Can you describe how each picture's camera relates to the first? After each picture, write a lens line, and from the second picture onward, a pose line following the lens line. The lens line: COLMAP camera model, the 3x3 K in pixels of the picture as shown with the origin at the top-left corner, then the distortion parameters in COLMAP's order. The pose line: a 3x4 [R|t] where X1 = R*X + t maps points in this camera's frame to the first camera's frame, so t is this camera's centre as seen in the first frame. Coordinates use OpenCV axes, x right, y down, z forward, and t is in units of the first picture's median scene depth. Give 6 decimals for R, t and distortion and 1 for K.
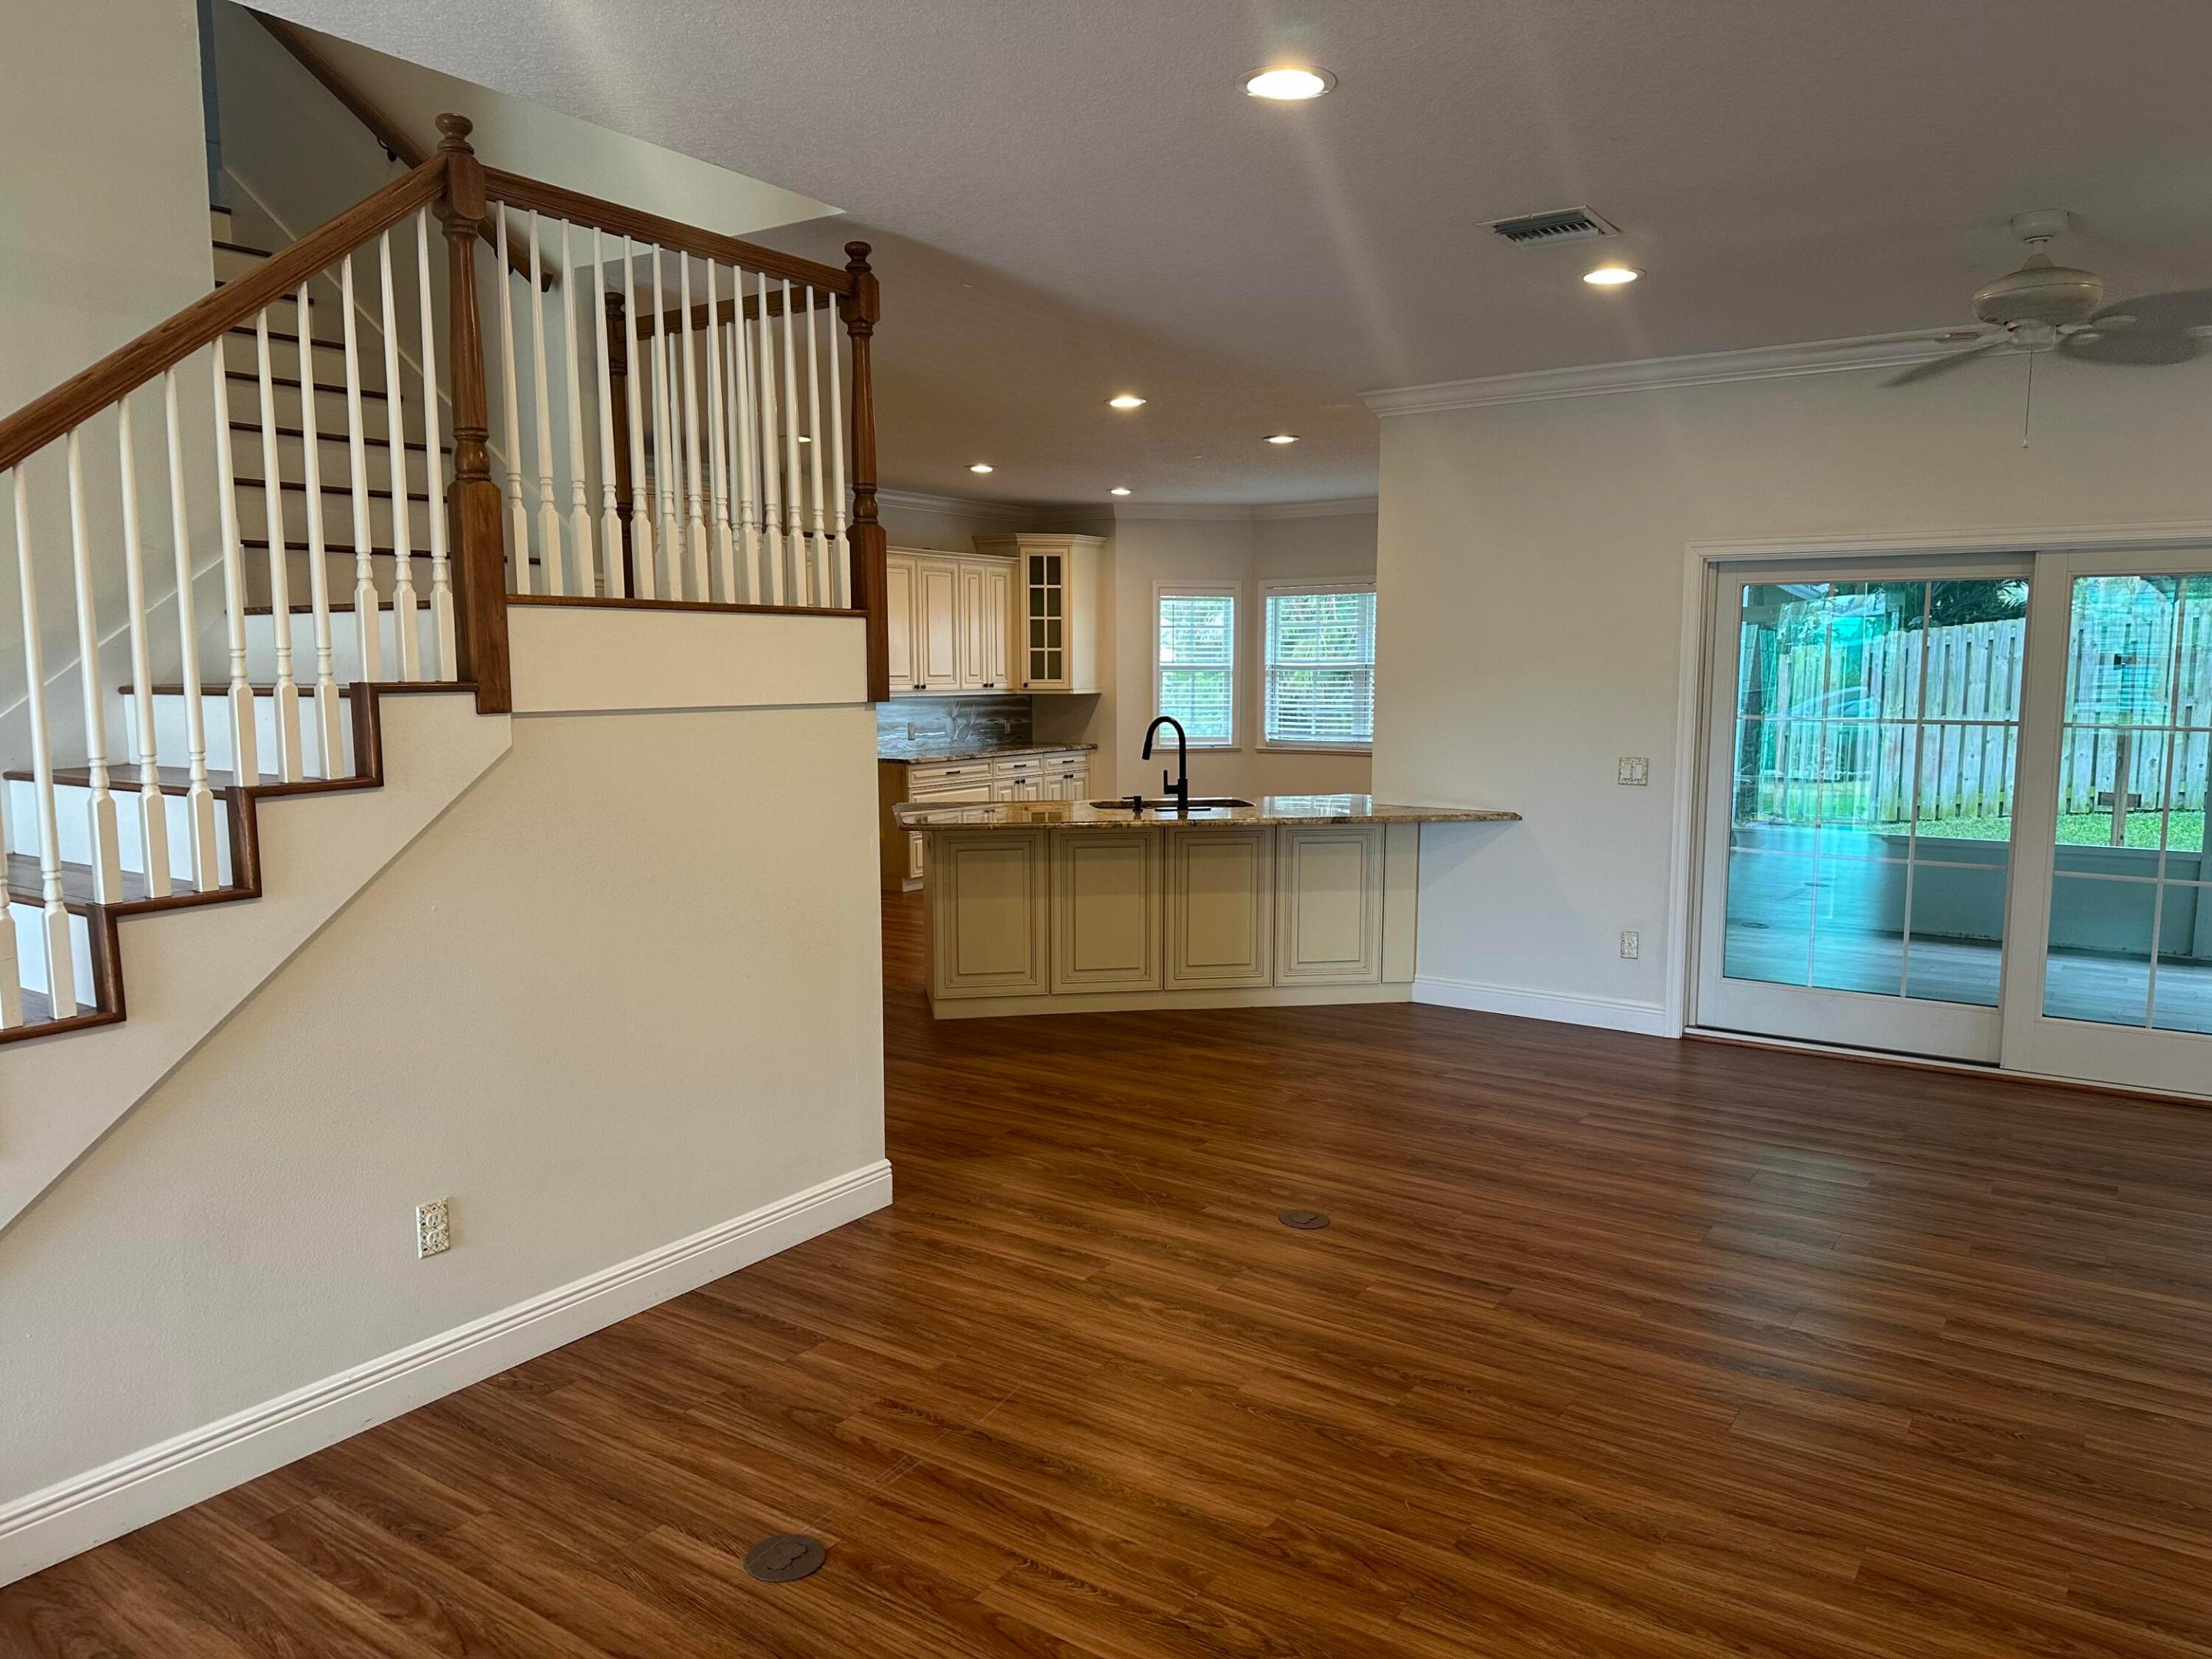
lens RADIAL K [[1519.1, 0, 1106.0], [0, 1519.1, 829.5], [0, 0, 1]] dist [-0.001406, -0.000761]
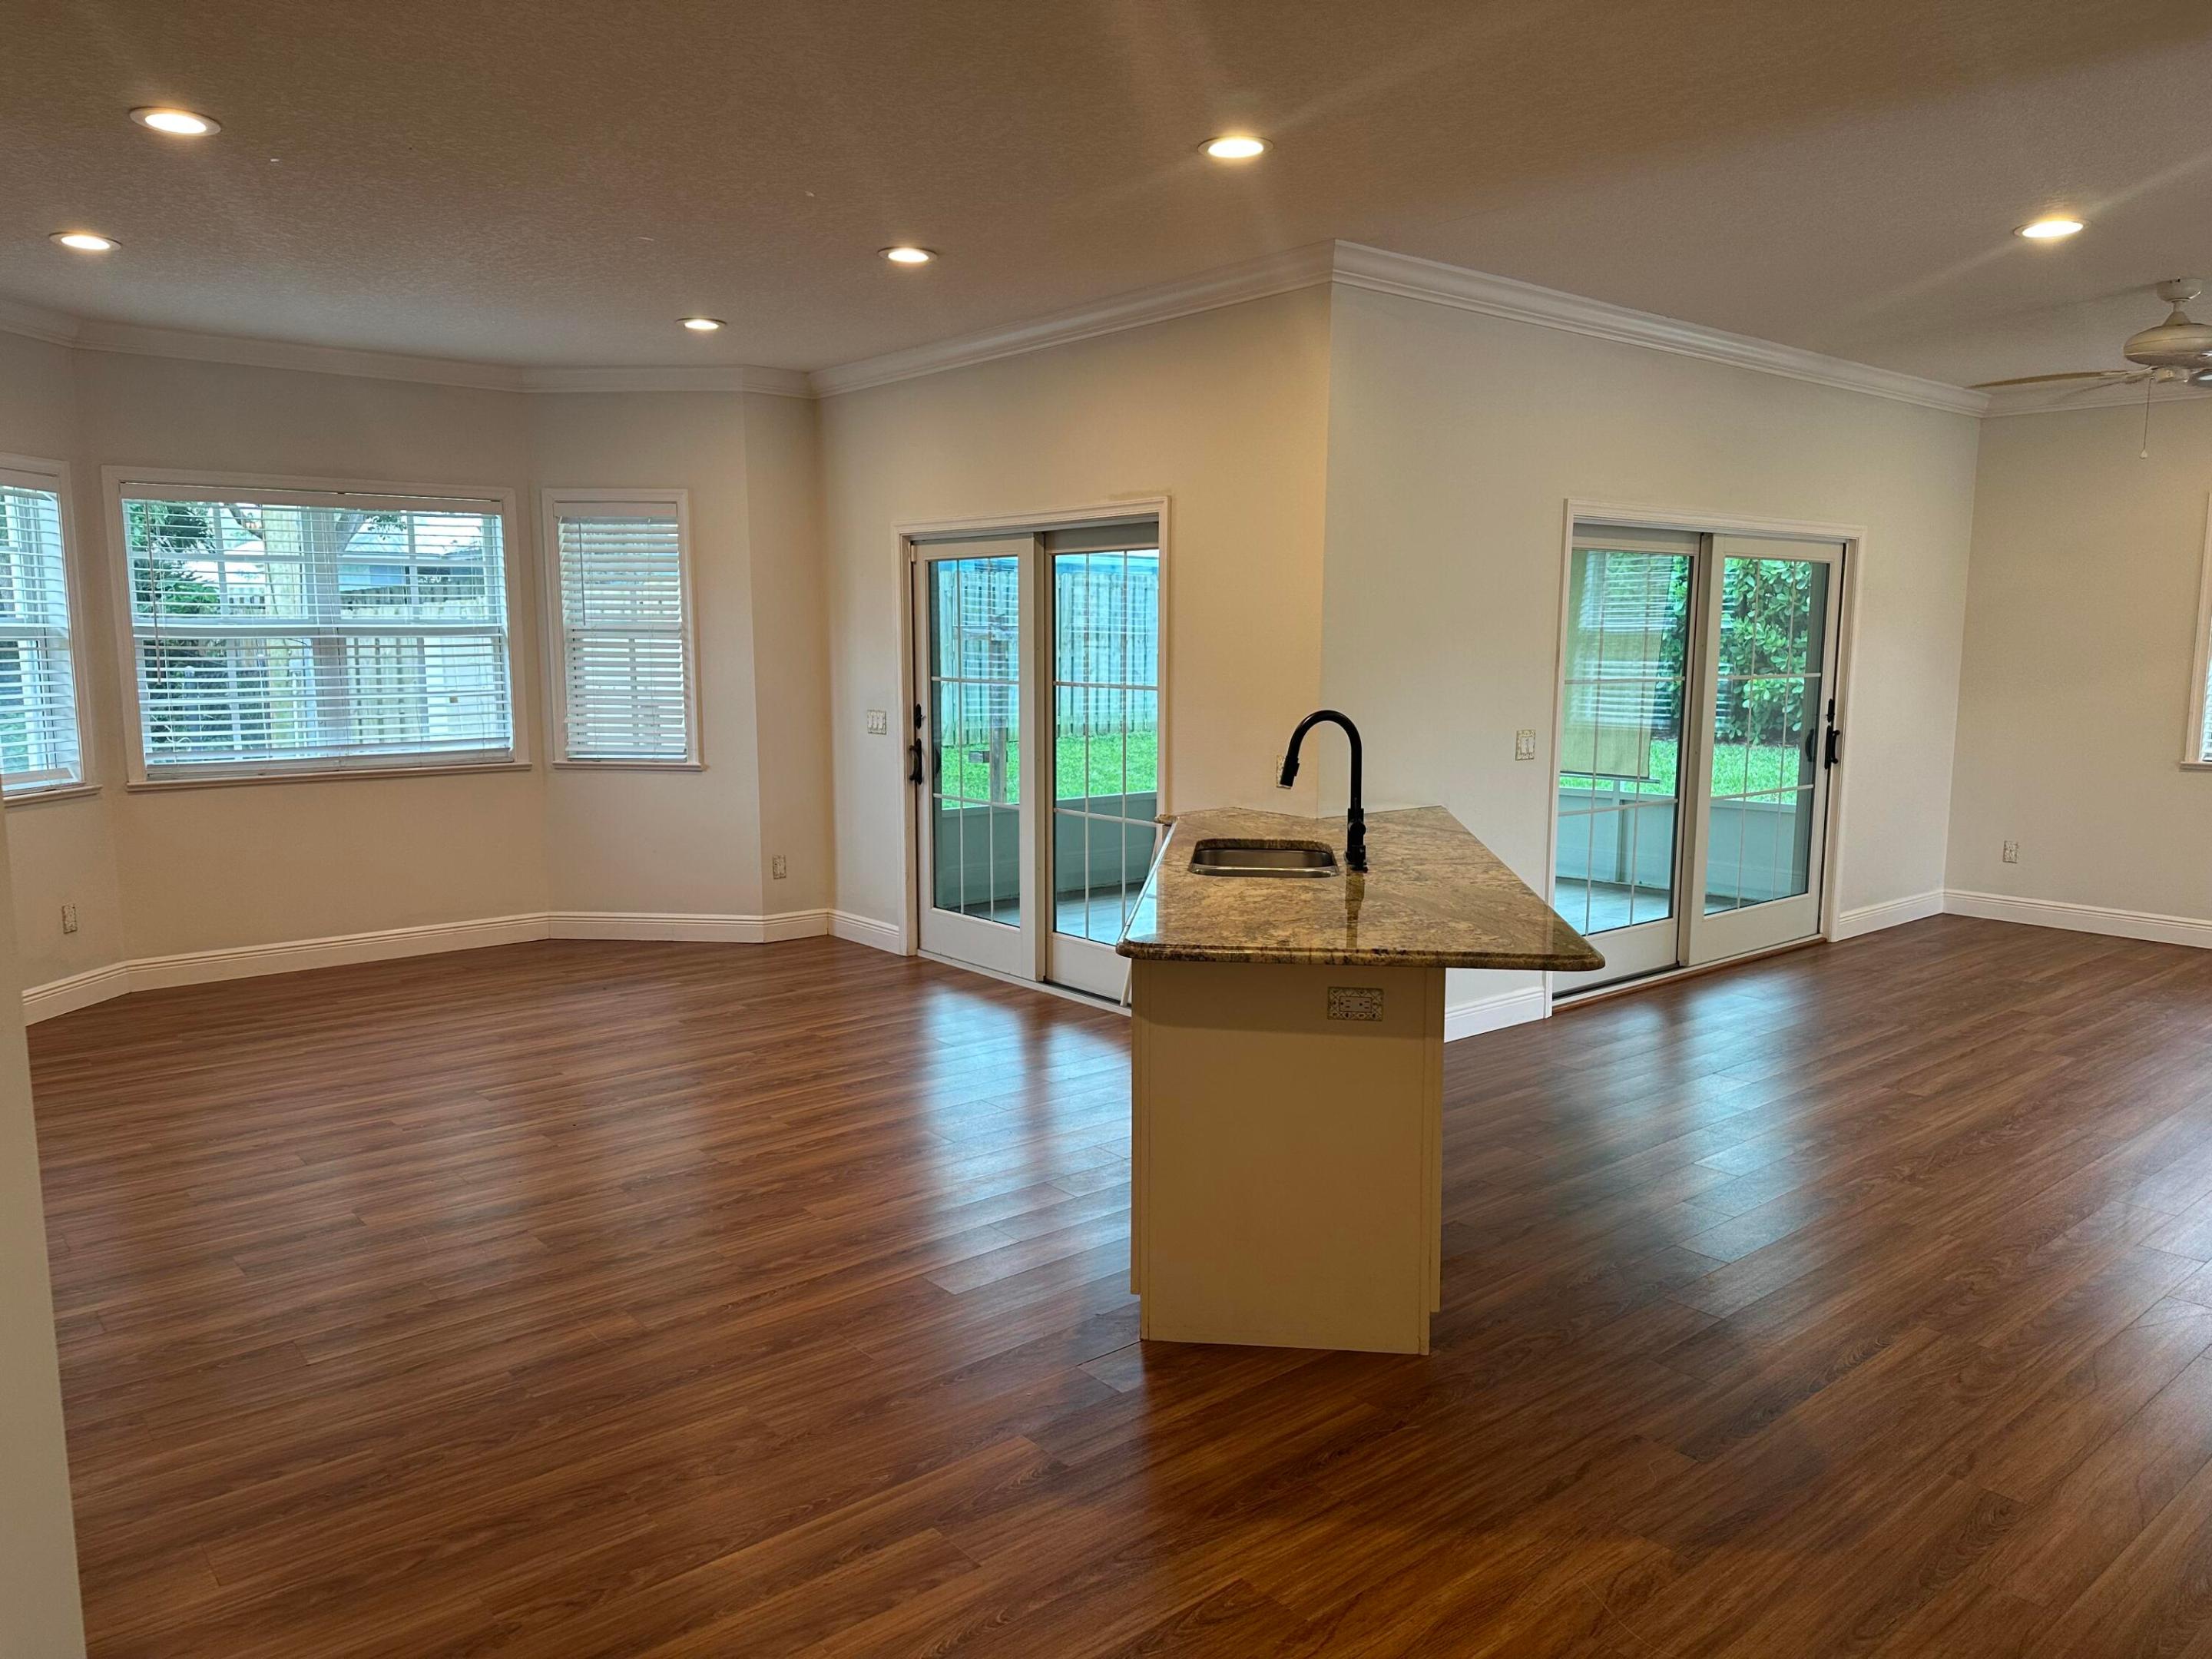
lens RADIAL K [[1553.8, 0, 1106.0], [0, 1553.8, 829.5], [0, 0, 1]] dist [-0.003263, -0.000555]
pose [[0.272353, -0.122915, 0.954314, -0.562473], [0.105685, 0.989628, 0.097302, -0.094613], [-0.956376, 0.074356, 0.282519, 0.900852]]
